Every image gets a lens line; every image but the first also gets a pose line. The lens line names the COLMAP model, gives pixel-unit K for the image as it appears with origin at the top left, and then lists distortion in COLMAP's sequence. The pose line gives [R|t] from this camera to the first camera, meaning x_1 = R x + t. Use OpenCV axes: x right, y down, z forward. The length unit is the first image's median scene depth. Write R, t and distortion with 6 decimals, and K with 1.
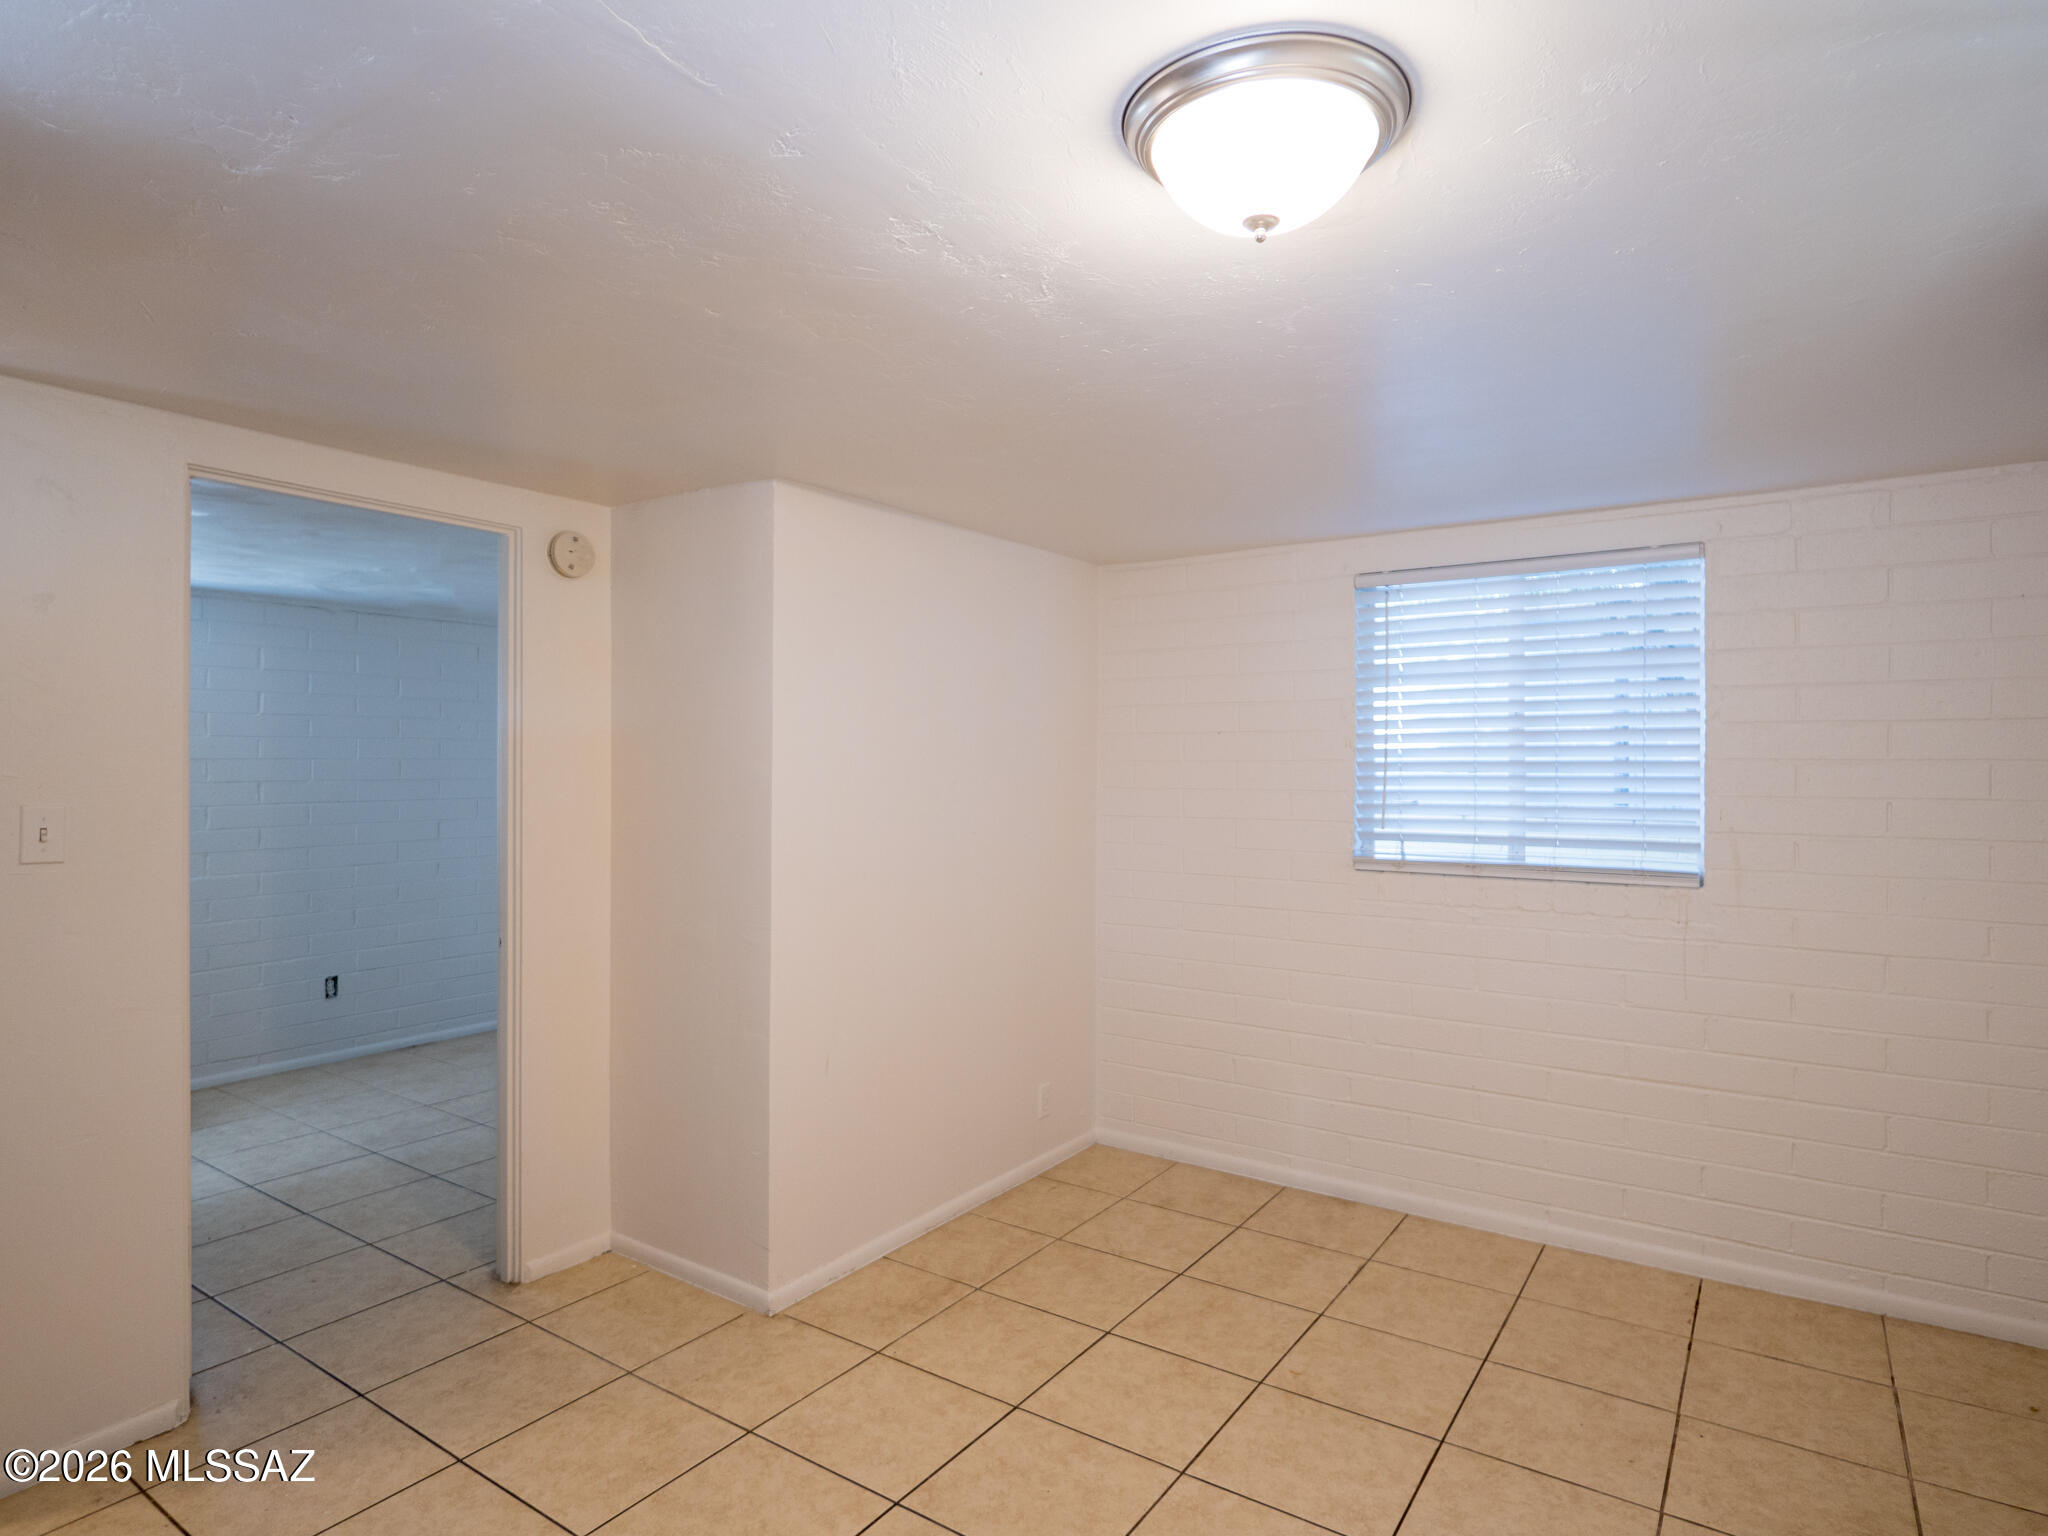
lens RADIAL K [[1133.4, 0, 1019.8], [0, 1133.4, 777.3], [0, 0, 1]] dist [-0.015986, 0.003031]
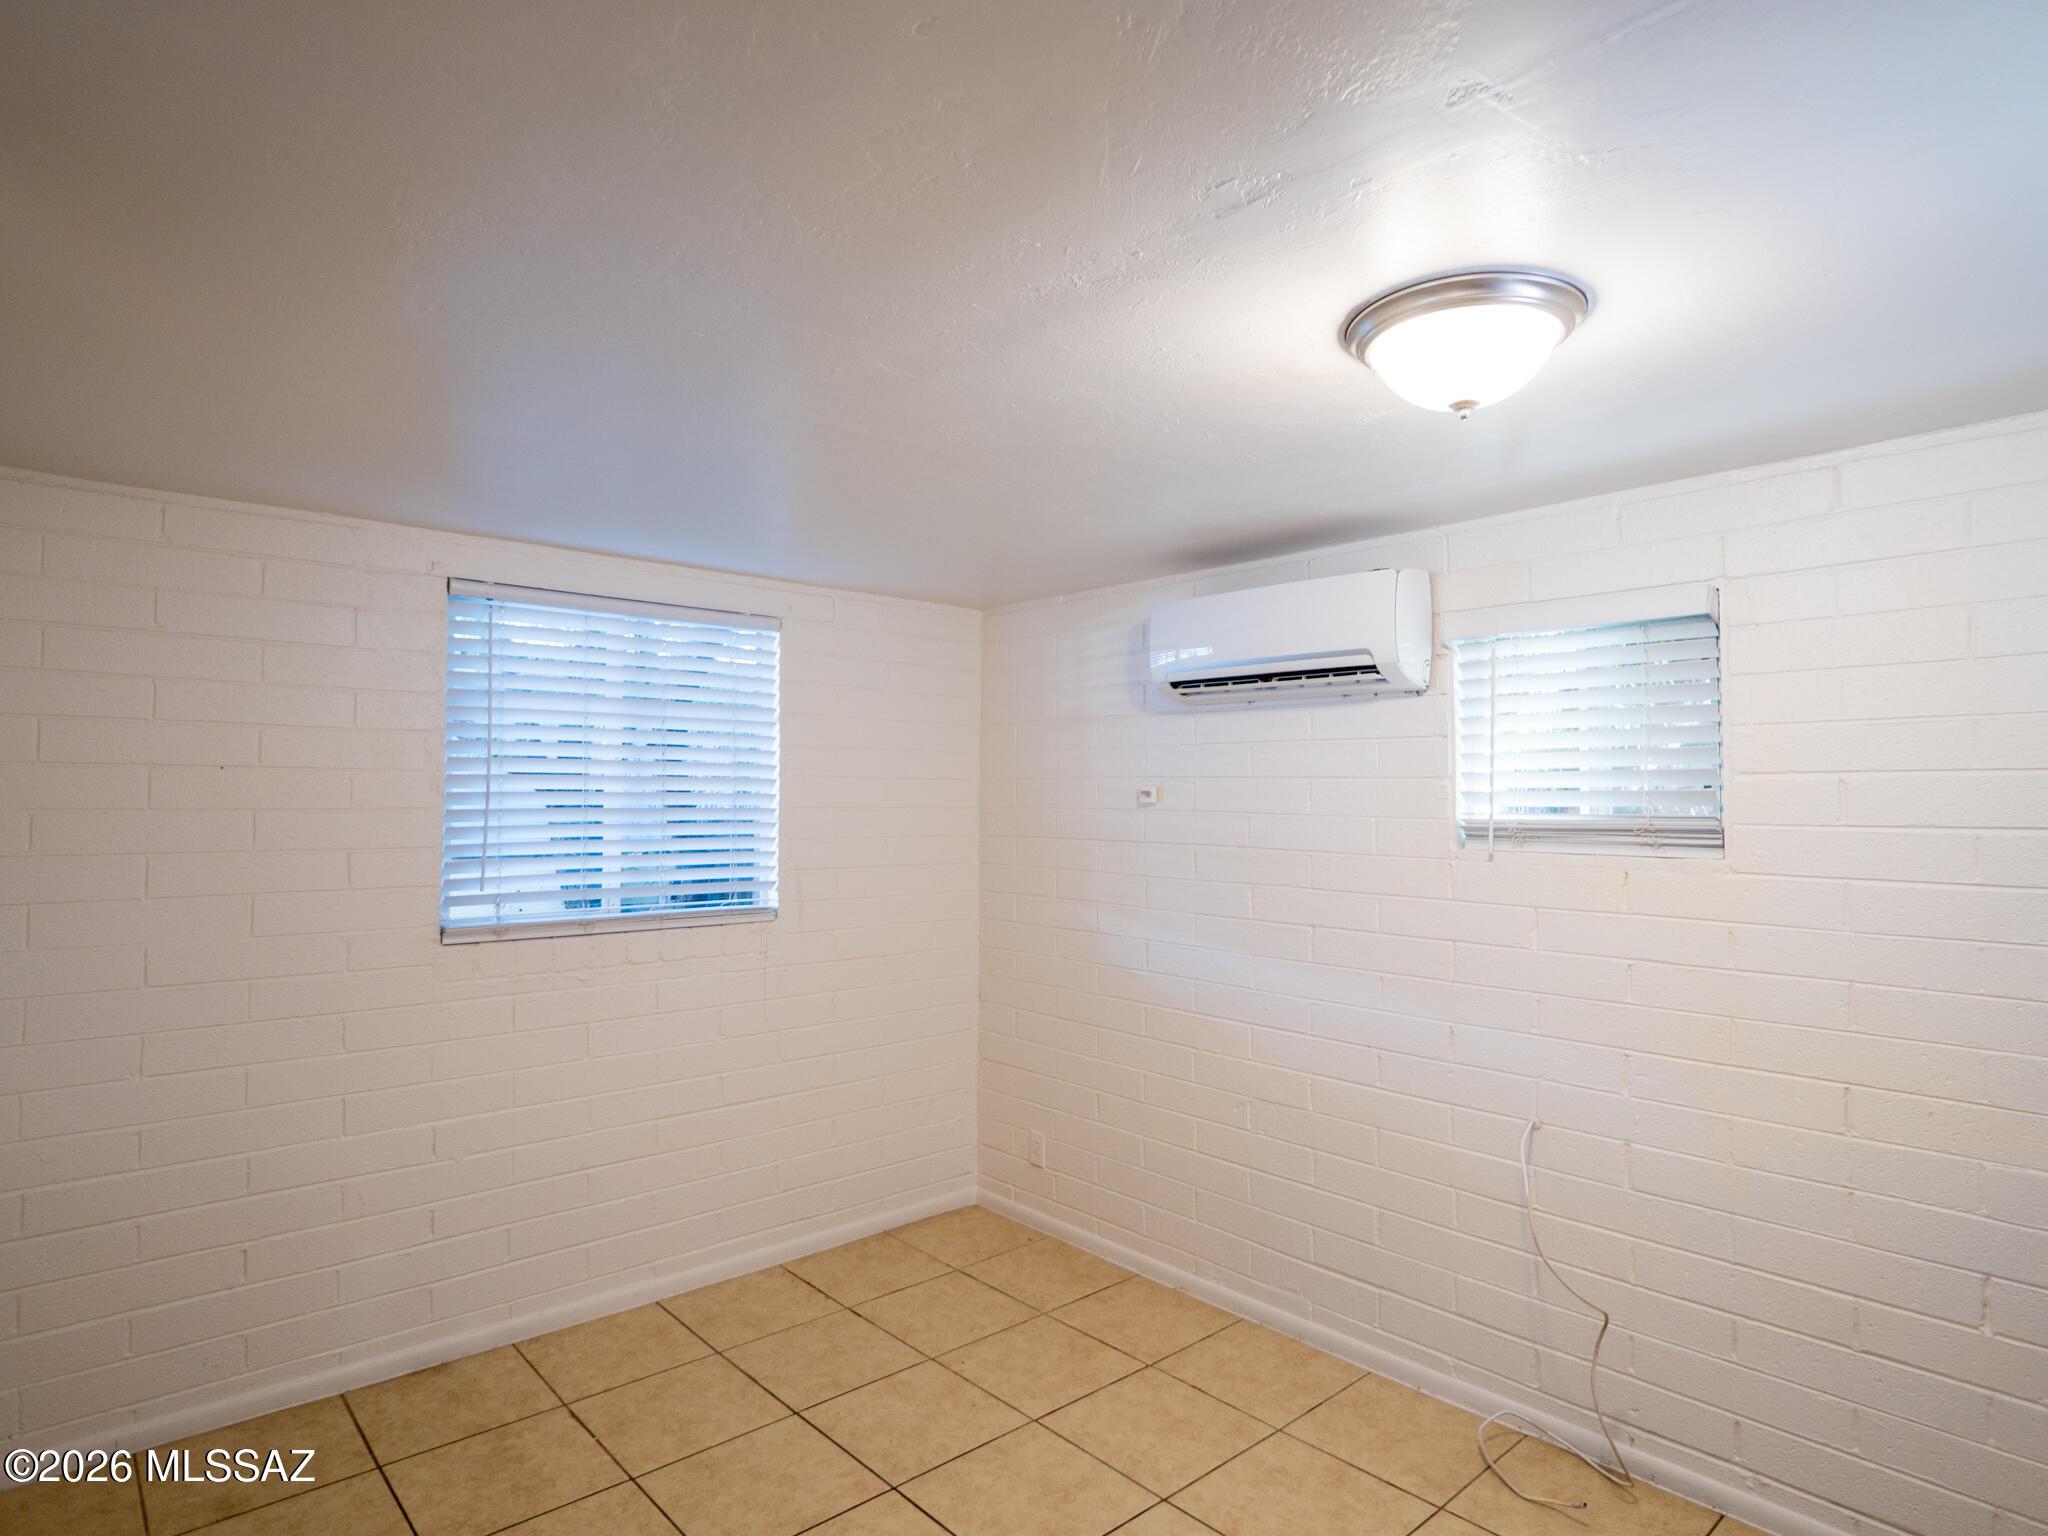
lens RADIAL K [[1133.4, 0, 1020.3], [0, 1133.4, 771.7], [0, 0, 1]] dist [-0.015986, 0.003031]
pose [[0.242177, 0.023199, 0.969955, -0.437661], [0.007059, 0.999645, -0.025672, -0.019434], [-0.970206, 0.013064, 0.241927, 0.469453]]
